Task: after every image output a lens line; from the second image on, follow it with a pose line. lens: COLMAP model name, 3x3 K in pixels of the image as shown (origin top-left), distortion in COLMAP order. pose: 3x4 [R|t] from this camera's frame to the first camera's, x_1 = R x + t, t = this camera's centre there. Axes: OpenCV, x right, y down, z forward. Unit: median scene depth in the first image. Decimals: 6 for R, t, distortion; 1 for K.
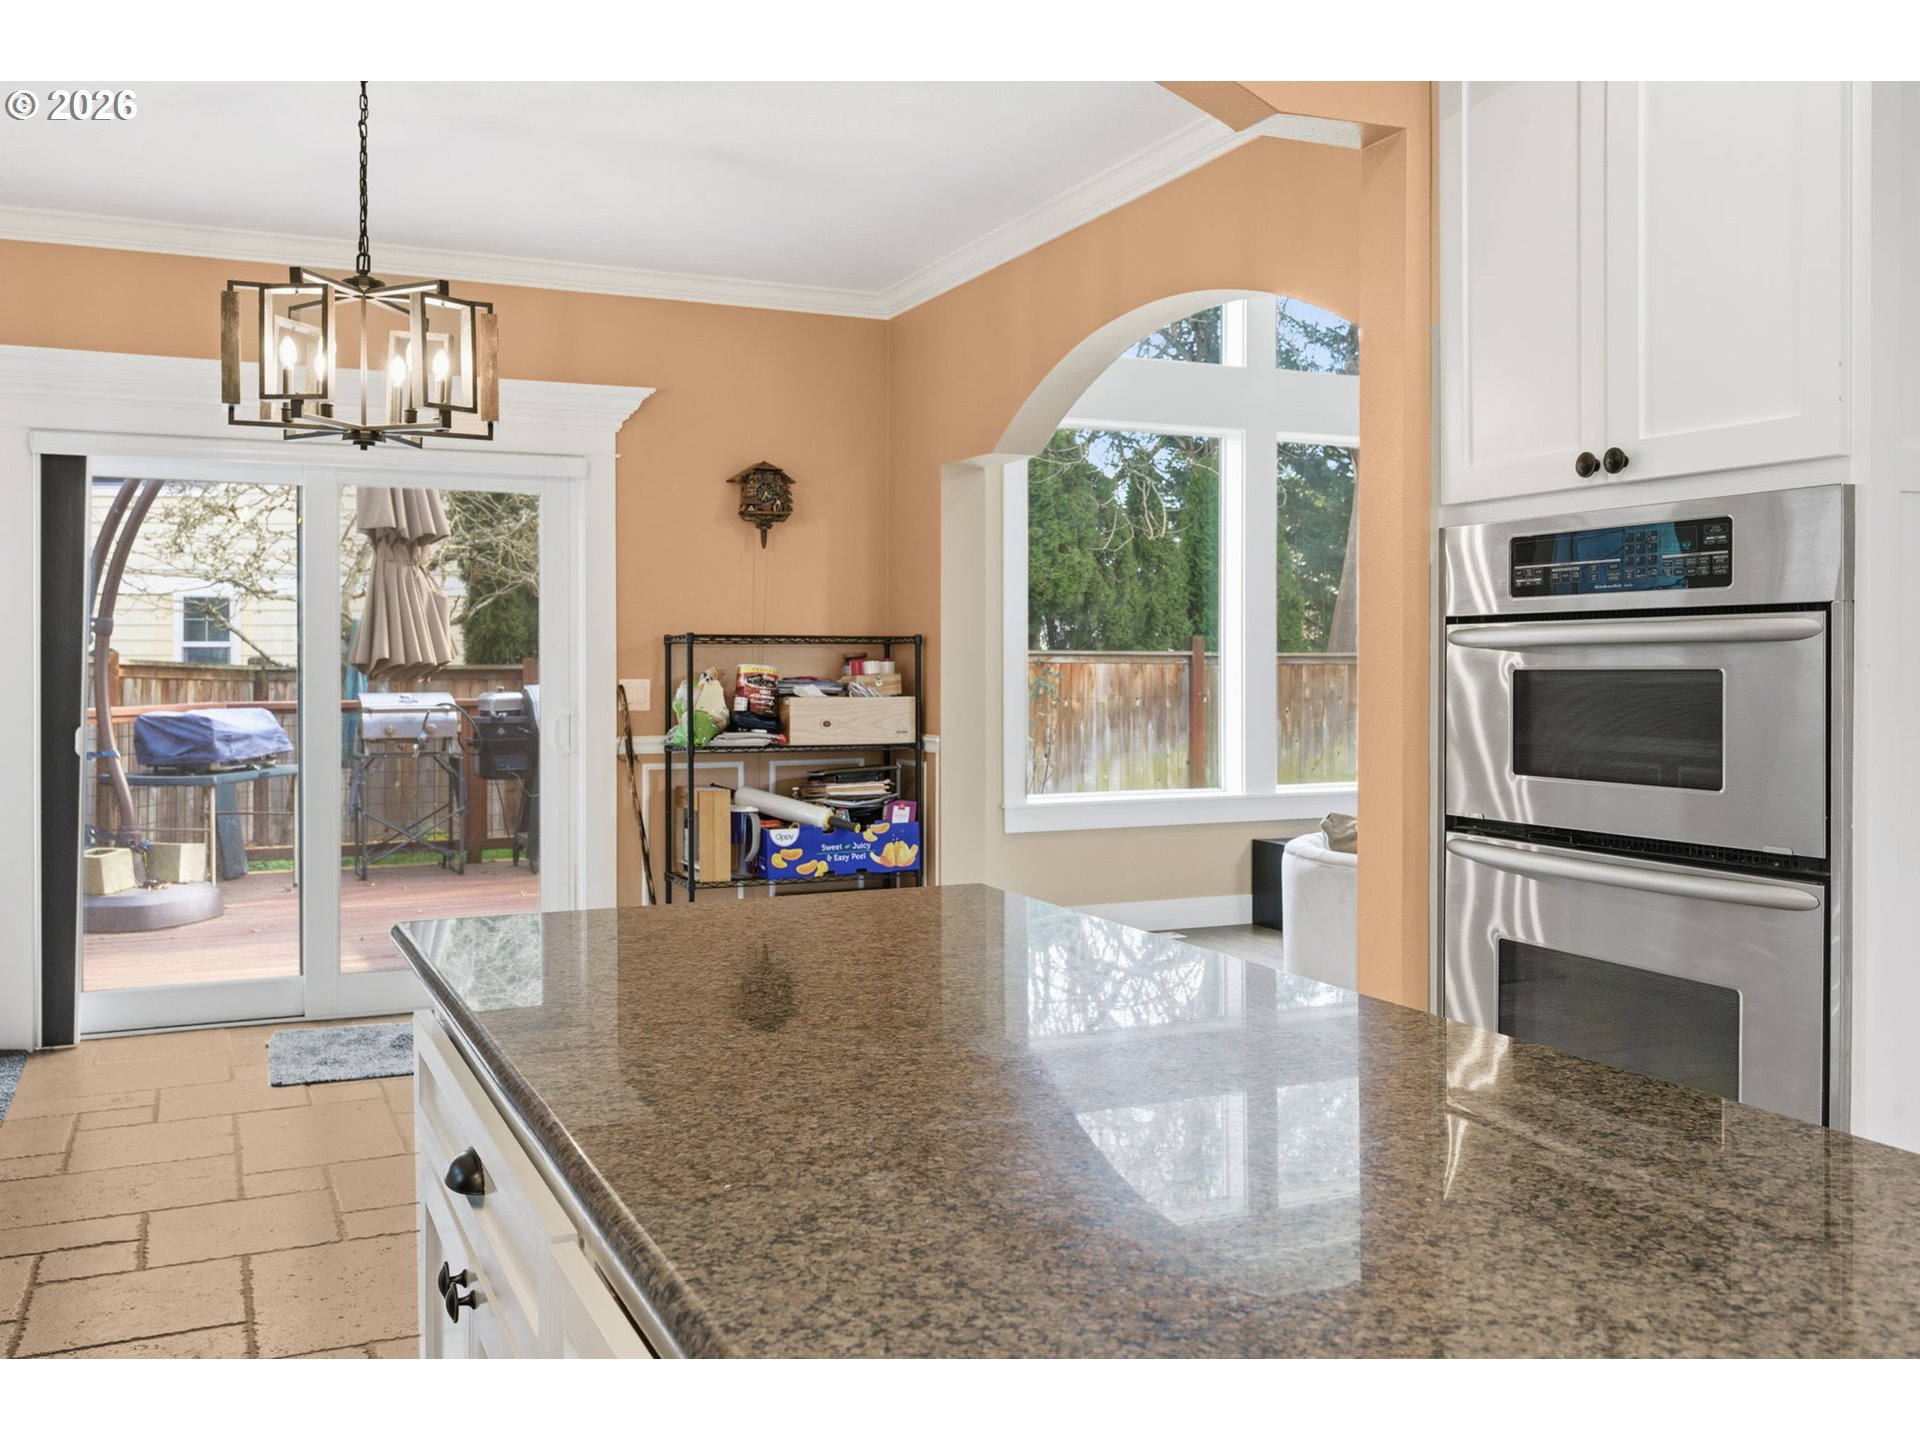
lens RADIAL K [[1665.7, 0, 959.7], [0, 1665.7, 707.5], [0, 0, 1]] dist [-0.037682, -0.001431]
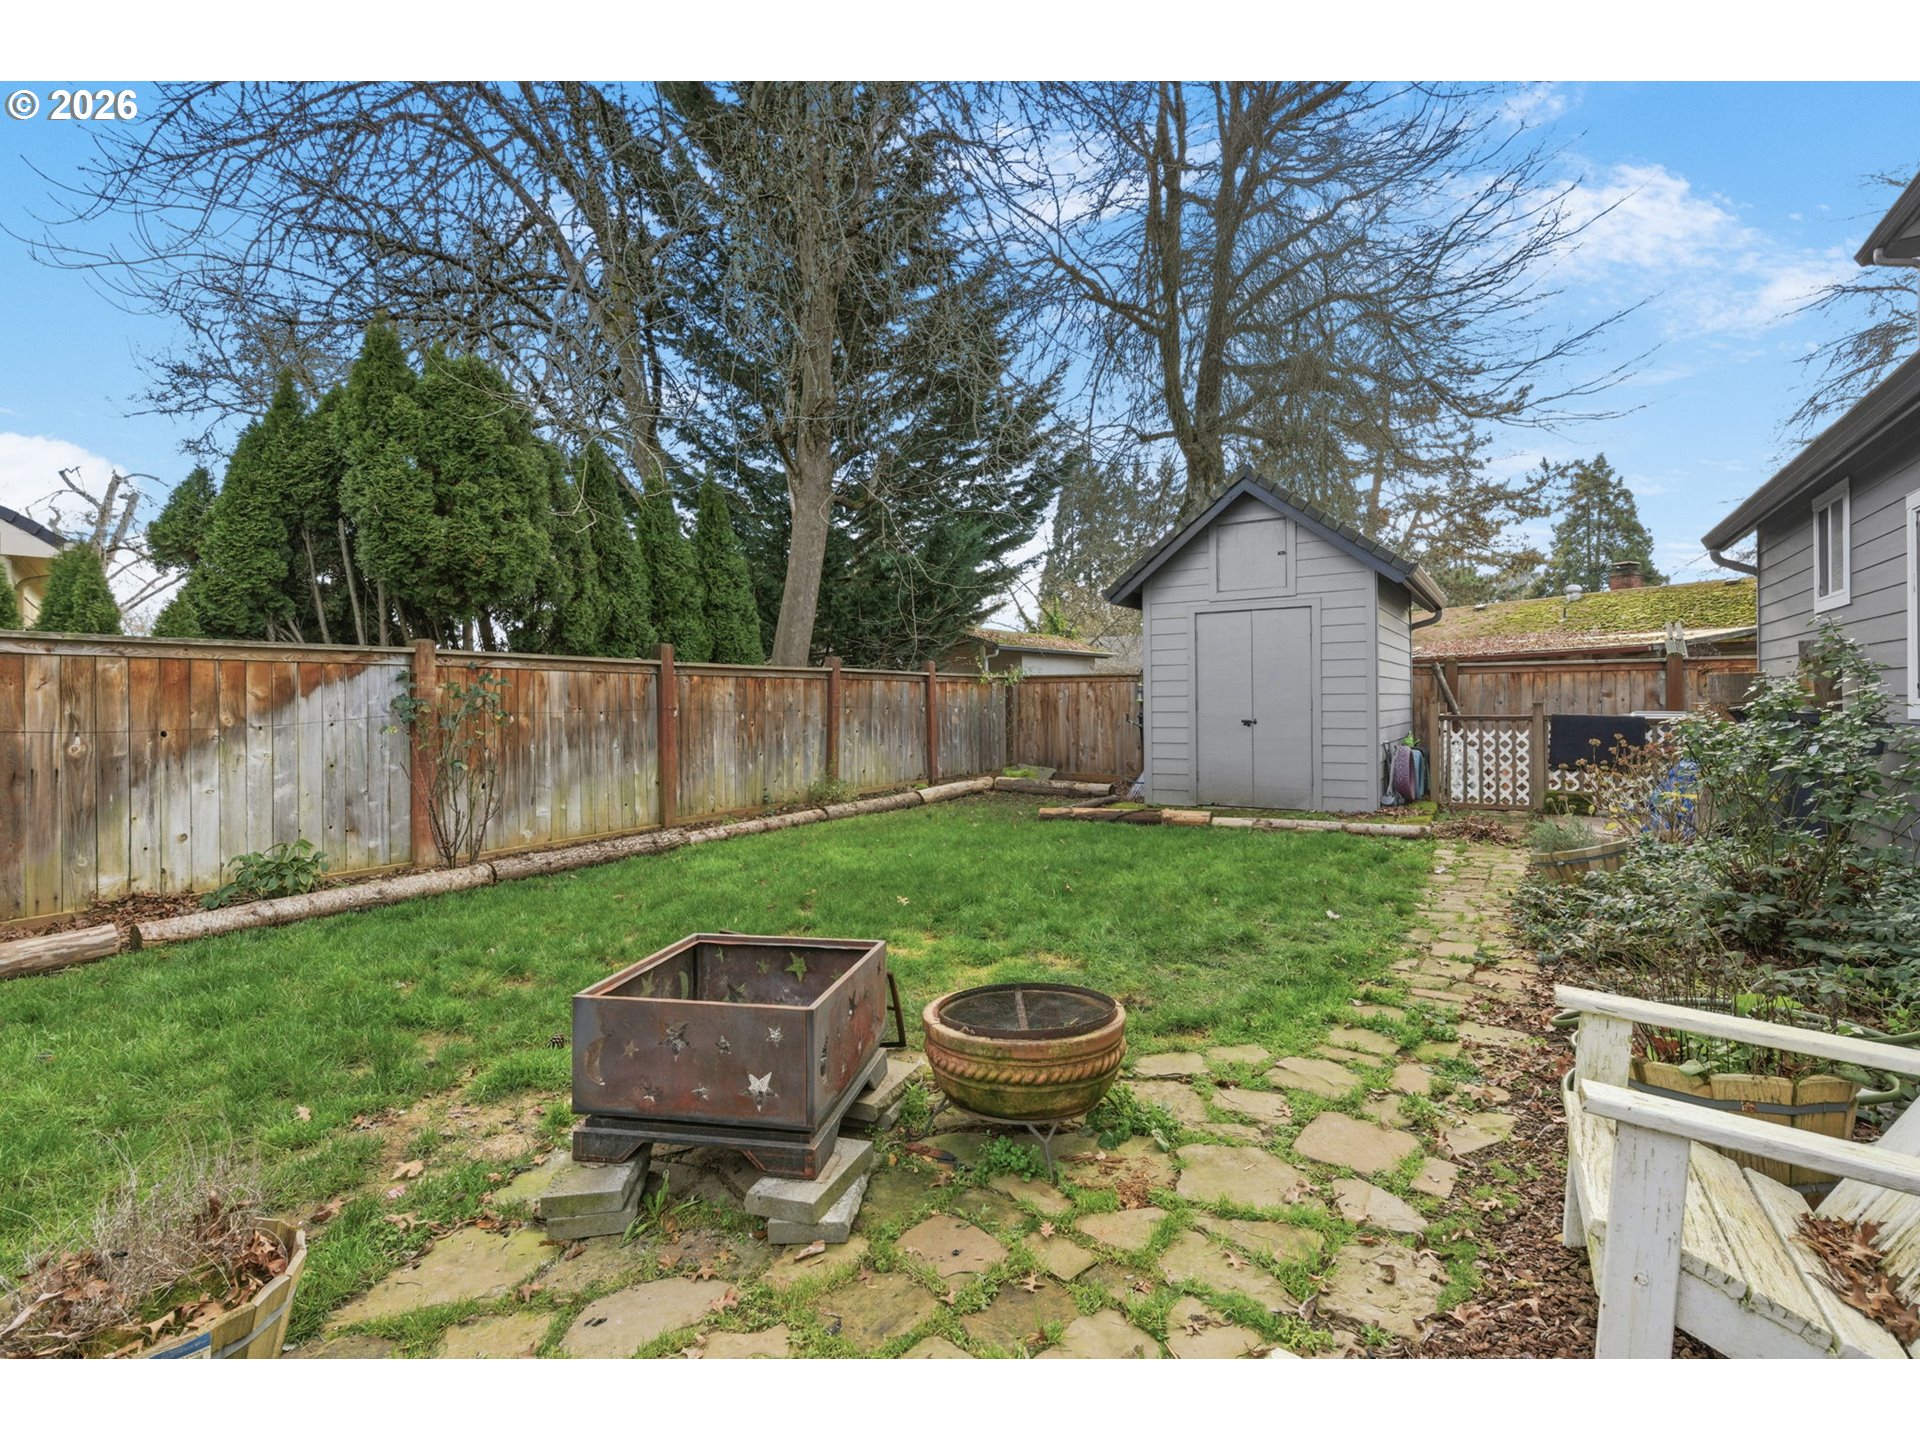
lens RADIAL K [[927.5, 0, 1010.7], [0, 927.5, 705.8], [0, 0, 1]] dist [-0.001011, -0.000020]
pose [[0.816092, -0.011089, 0.577816, 0.002872], [0.025376, 0.999539, -0.016658, 0.004586], [-0.577365, 0.028257, 0.815997, 0.502134]]
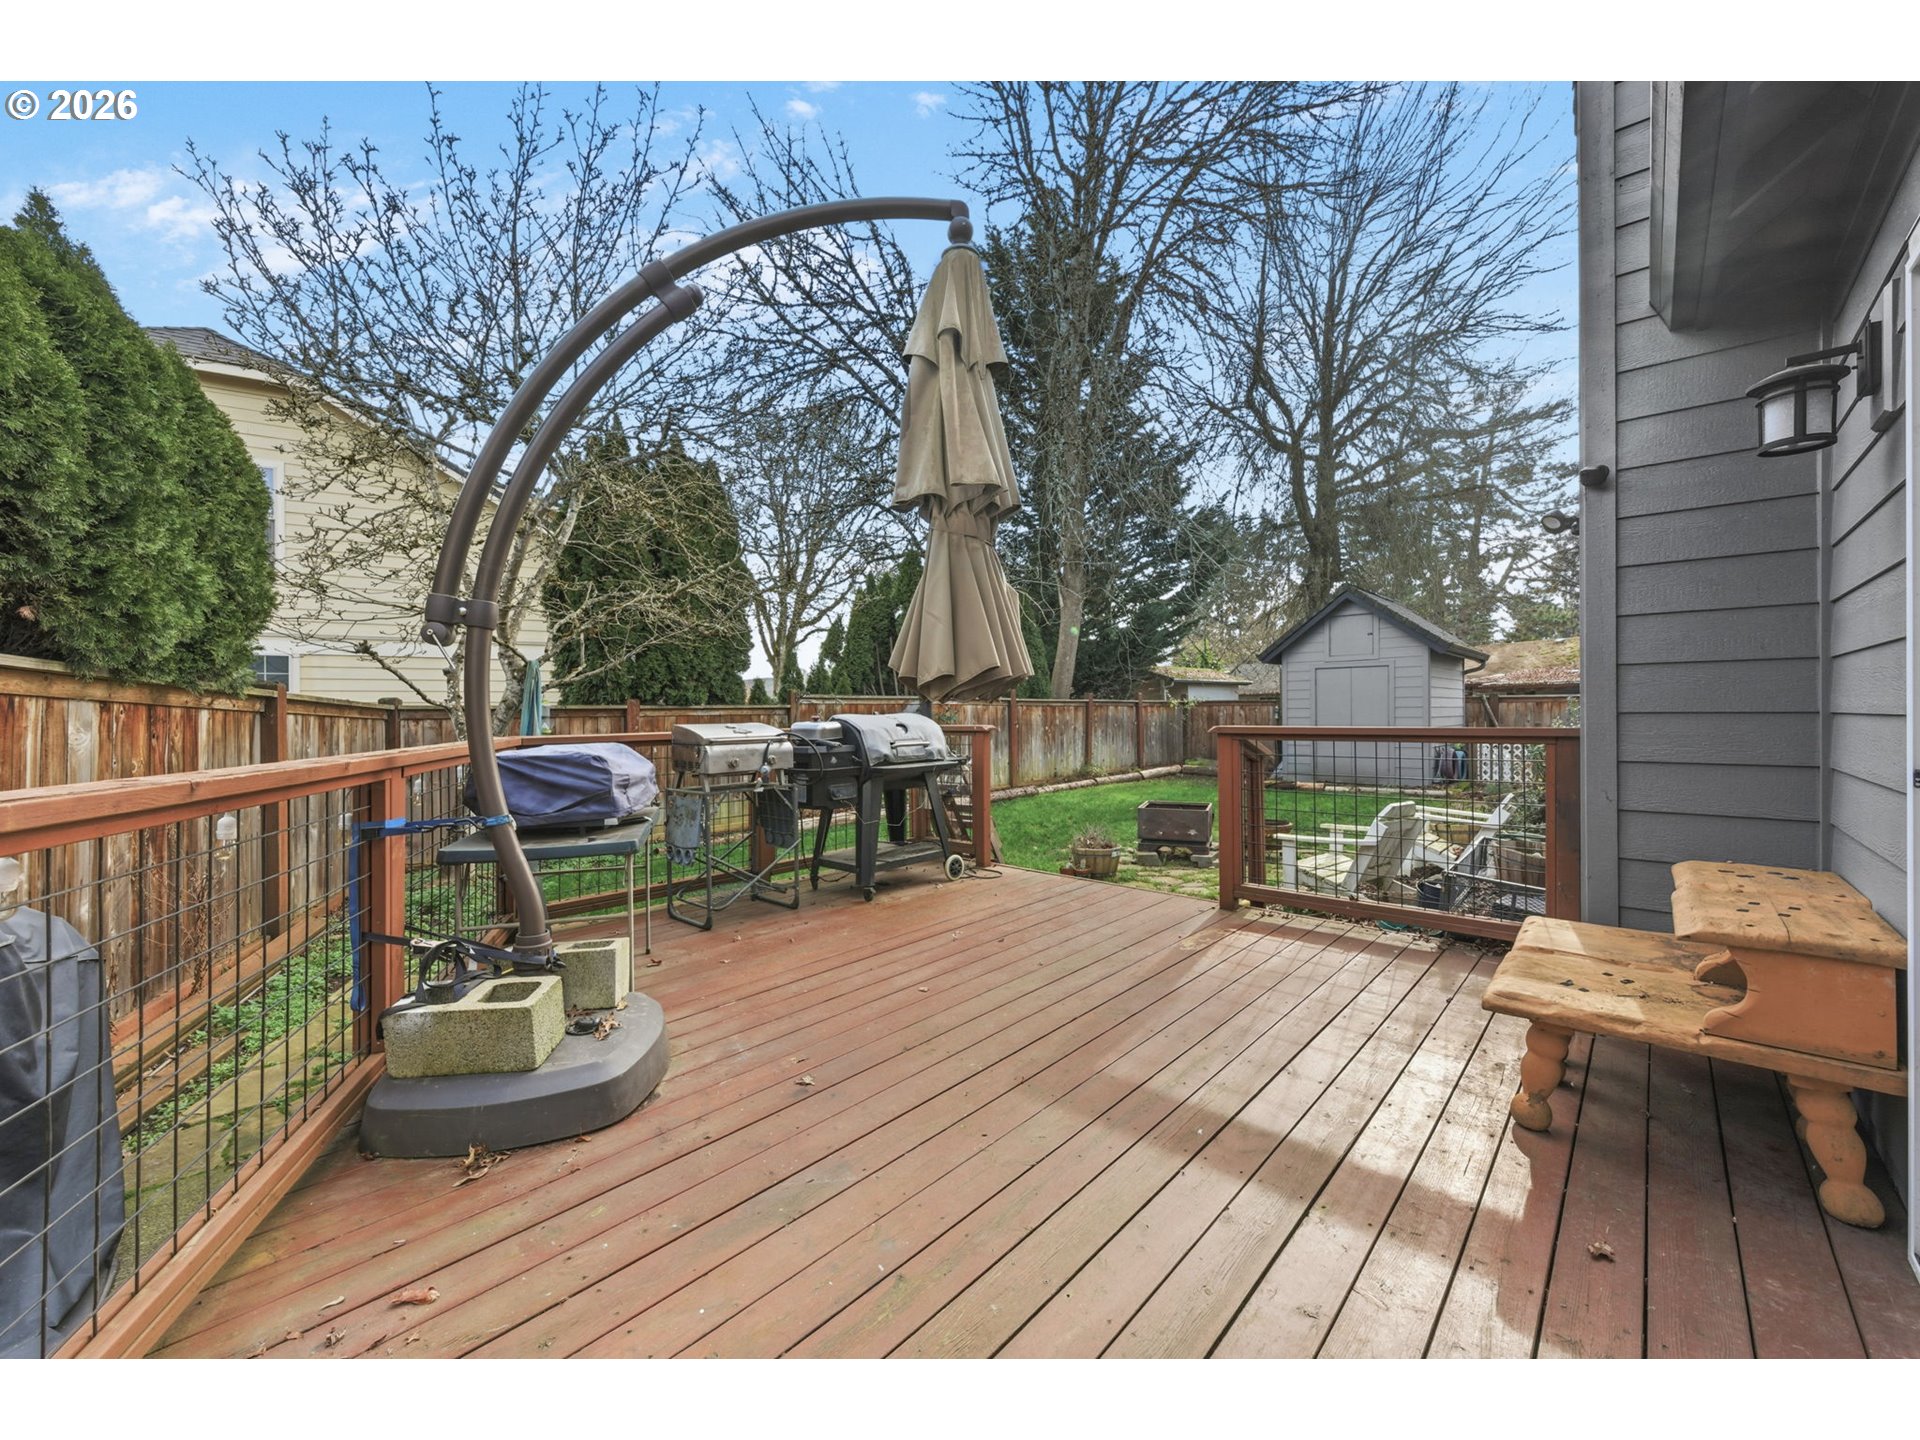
lens RADIAL K [[765.9, 0, 973.6], [0, 765.9, 716.4], [0, 0, 1]] dist [0.000066, -0.000766]
pose [[0.923677, -0.009202, 0.383061, -0.209508], [0.017371, 0.999689, -0.017874, -0.001428], [-0.382777, 0.023164, 0.923550, 0.299713]]
